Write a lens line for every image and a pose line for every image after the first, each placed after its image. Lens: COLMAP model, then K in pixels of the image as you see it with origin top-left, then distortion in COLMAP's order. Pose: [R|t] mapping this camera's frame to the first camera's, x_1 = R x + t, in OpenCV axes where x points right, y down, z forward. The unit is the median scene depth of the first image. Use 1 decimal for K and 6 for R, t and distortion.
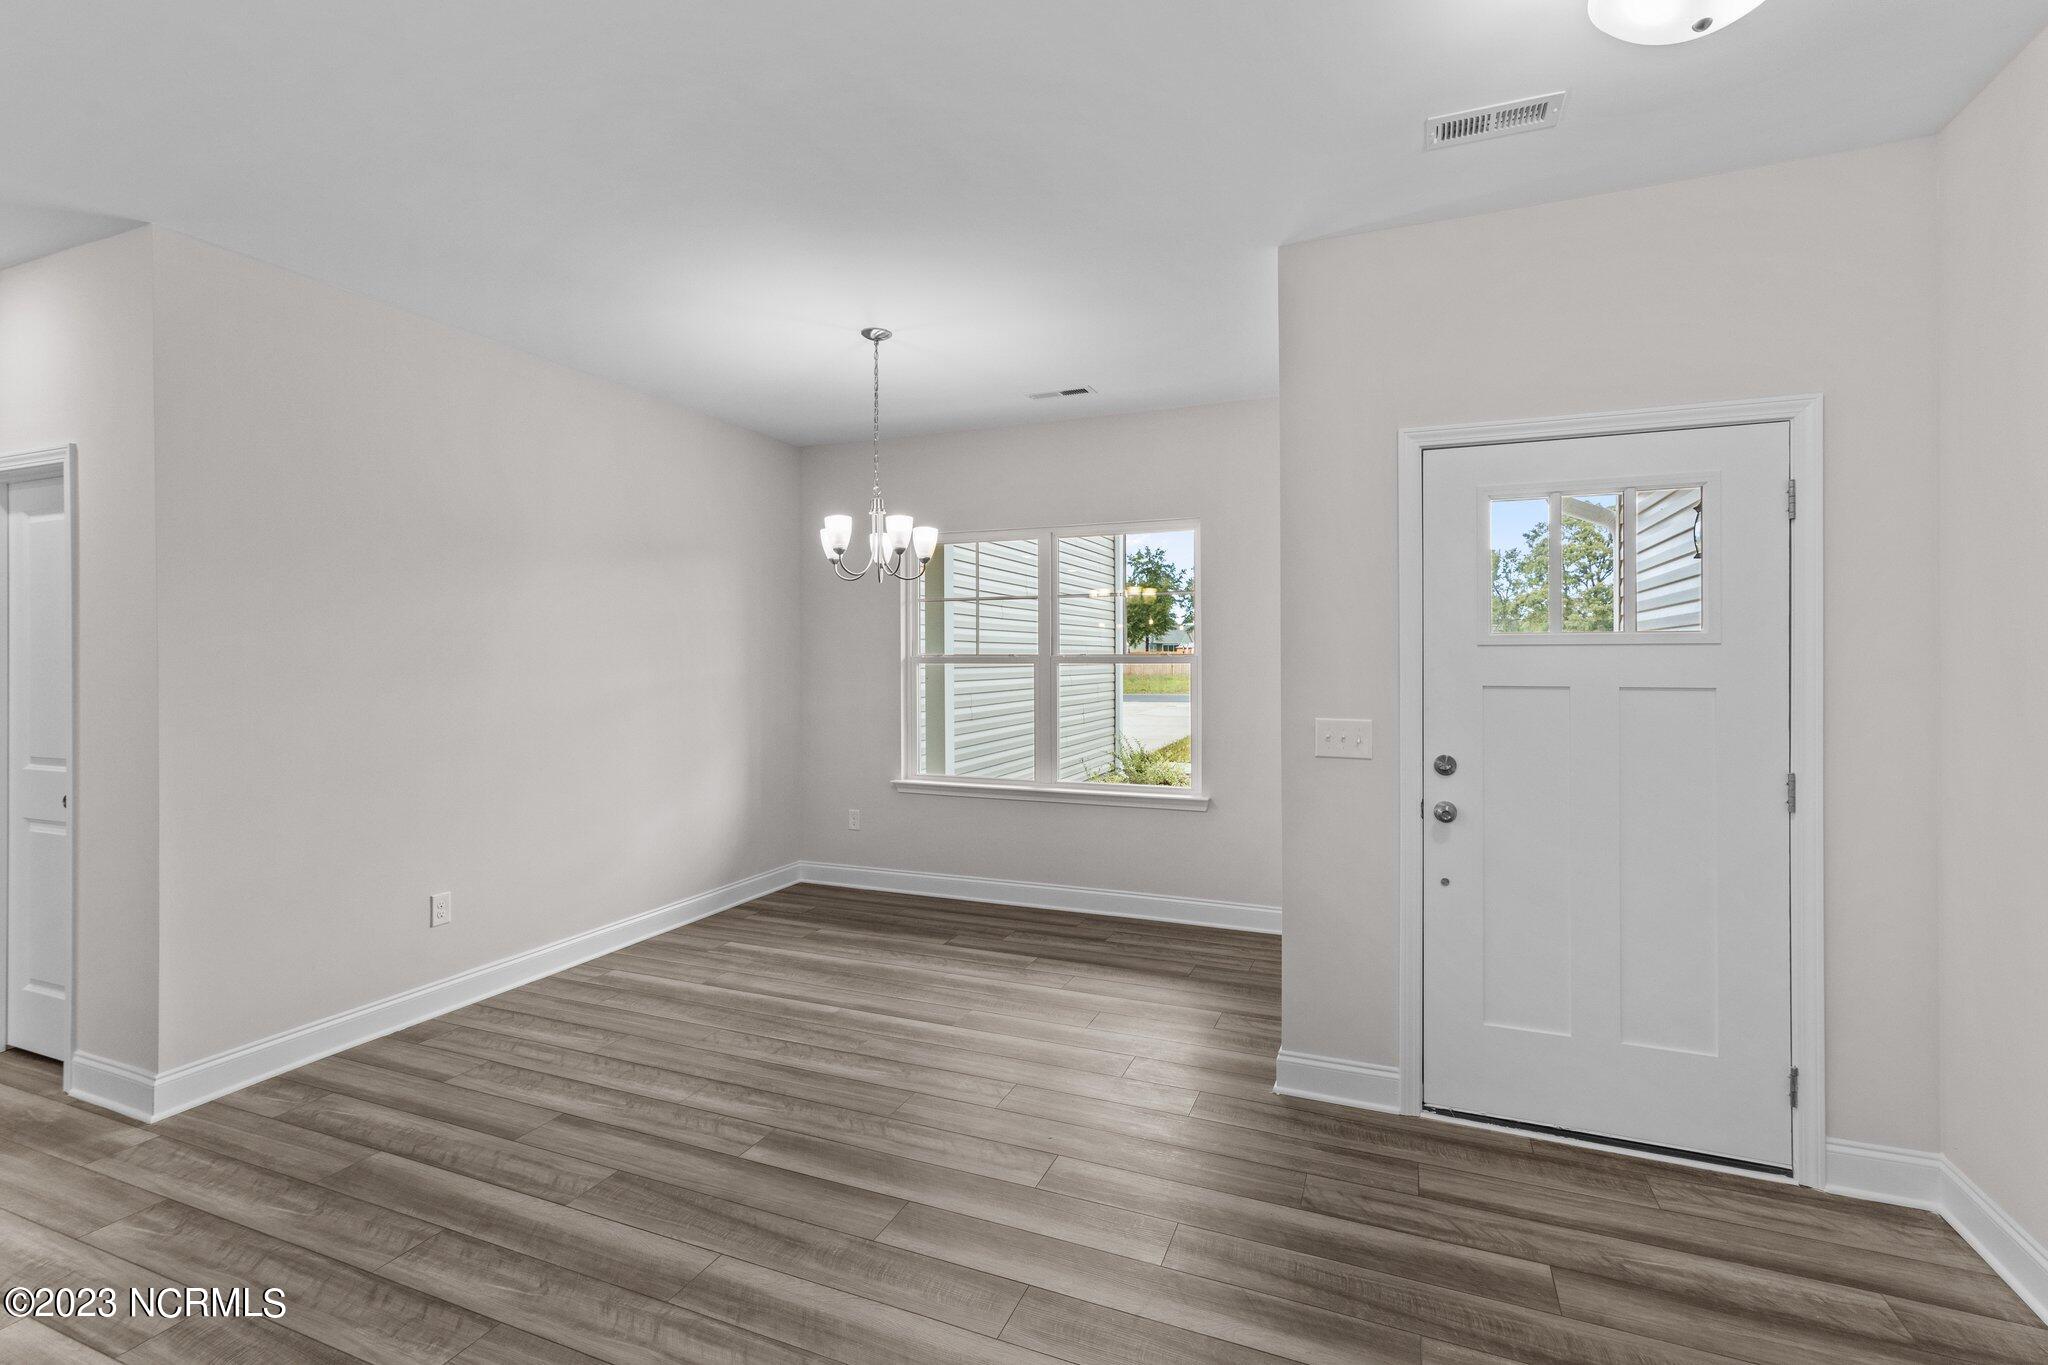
lens RADIAL K [[936.3, 0, 1019.5], [0, 936.3, 654.6], [0, 0, 1]] dist [-0.002780, 0.007058]
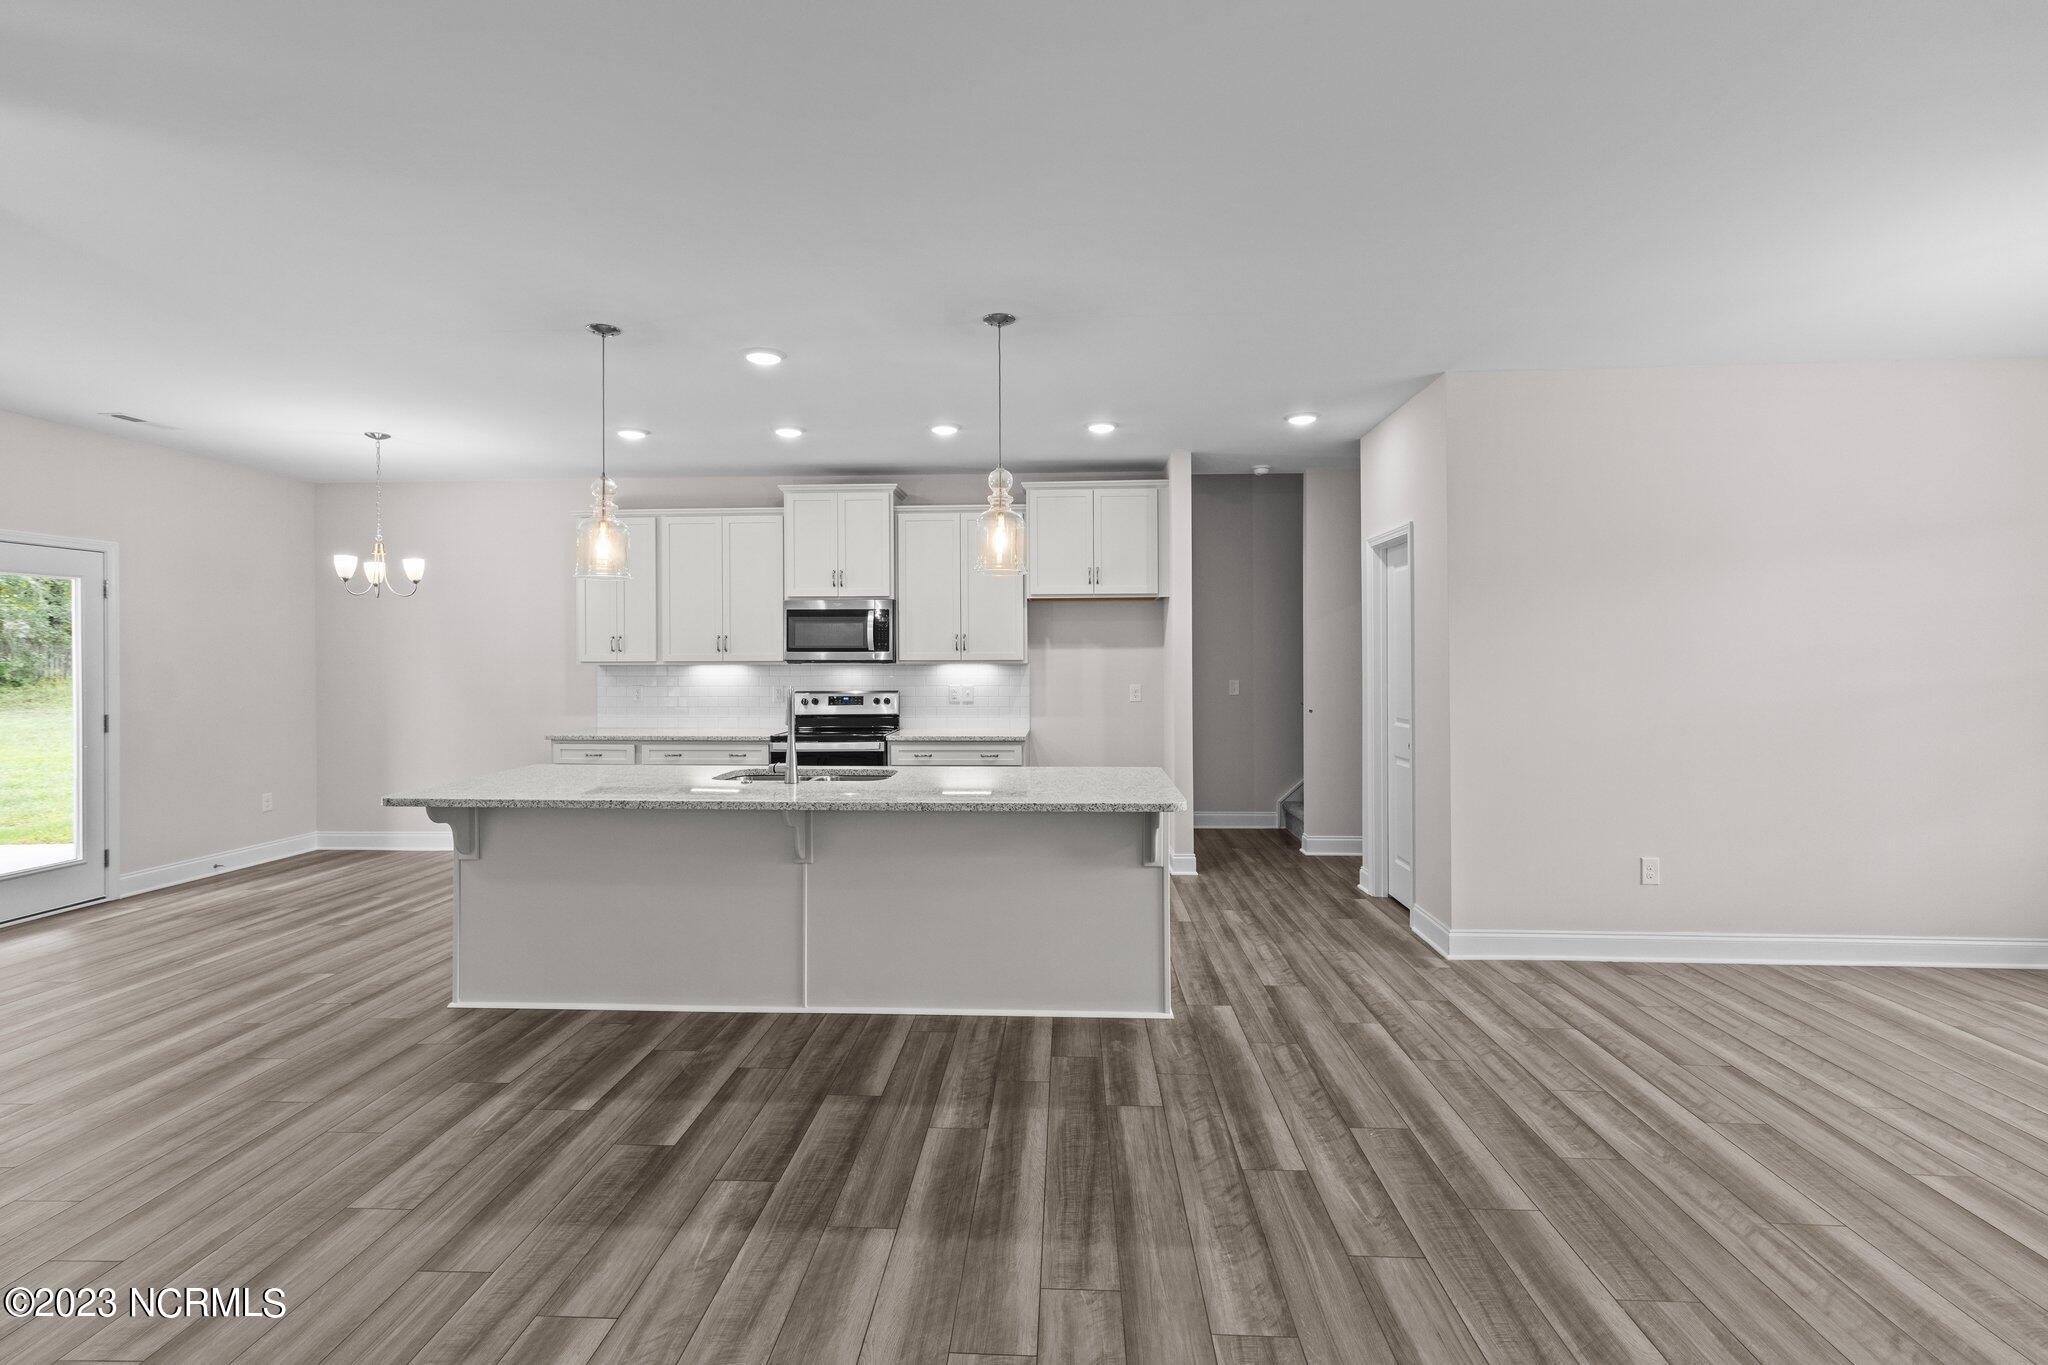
lens RADIAL K [[936.3, 0, 1019.5], [0, 936.3, 654.6], [0, 0, 1]] dist [-0.002780, 0.007058]
pose [[0.336792, -0.004126, -0.941570, 0.287645], [0.006840, 0.999975, -0.001935, -0.000674], [0.941554, -0.005789, 0.336811, -0.171715]]
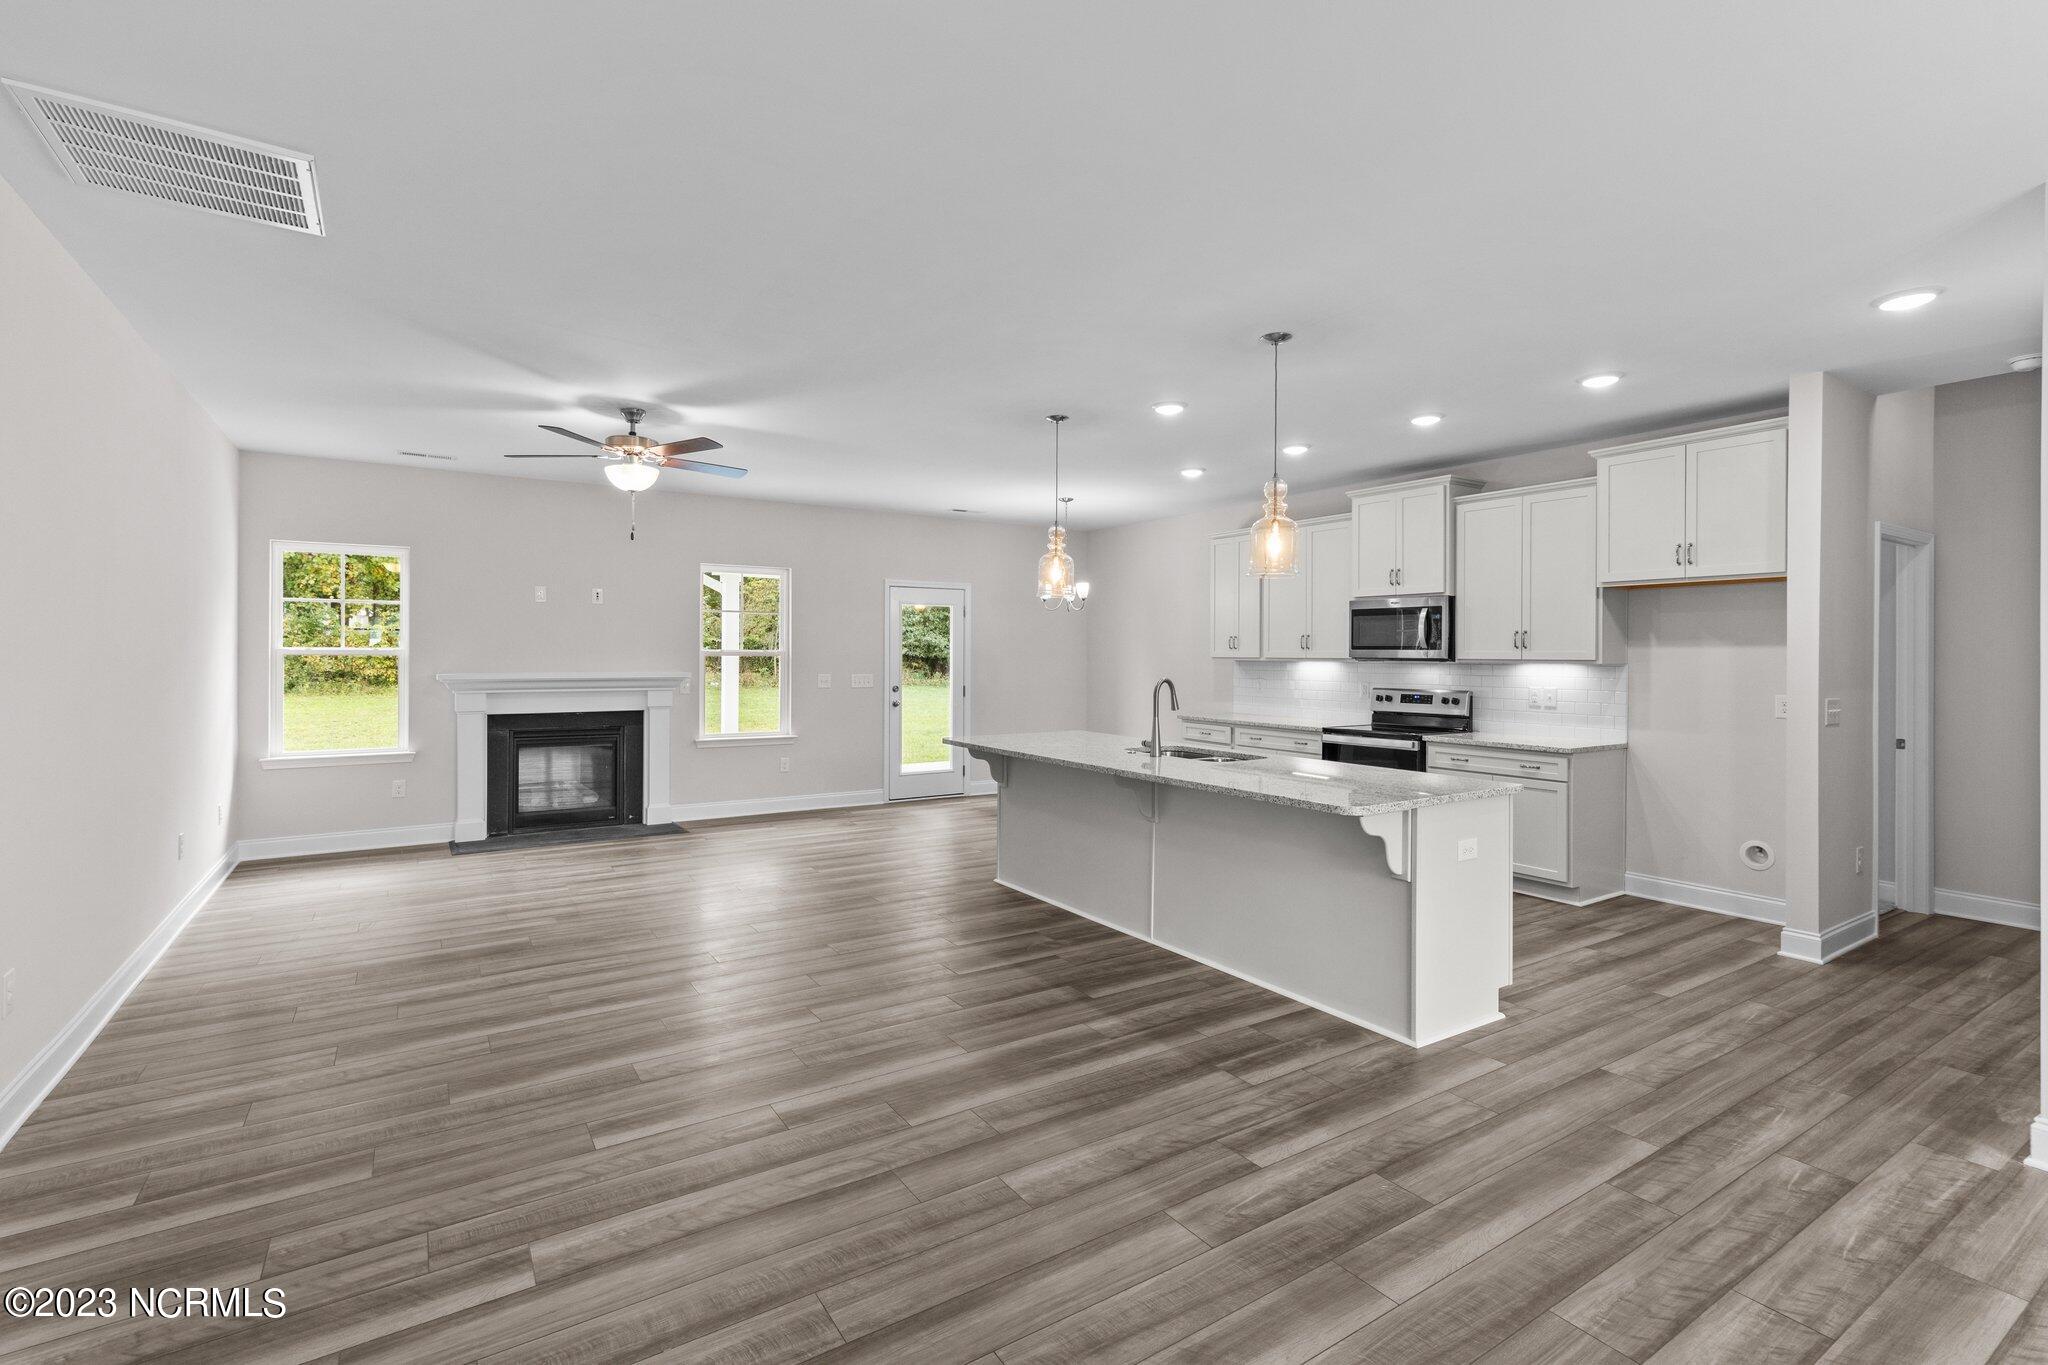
lens RADIAL K [[936.3, 0, 1019.5], [0, 936.3, 654.6], [0, 0, 1]] dist [-0.002780, 0.007058]
pose [[-0.565834, -0.002765, -0.824515, 0.411398], [-0.002672, 0.999995, -0.001520, 0.002960], [0.824515, 0.001343, -0.565839, 0.727794]]
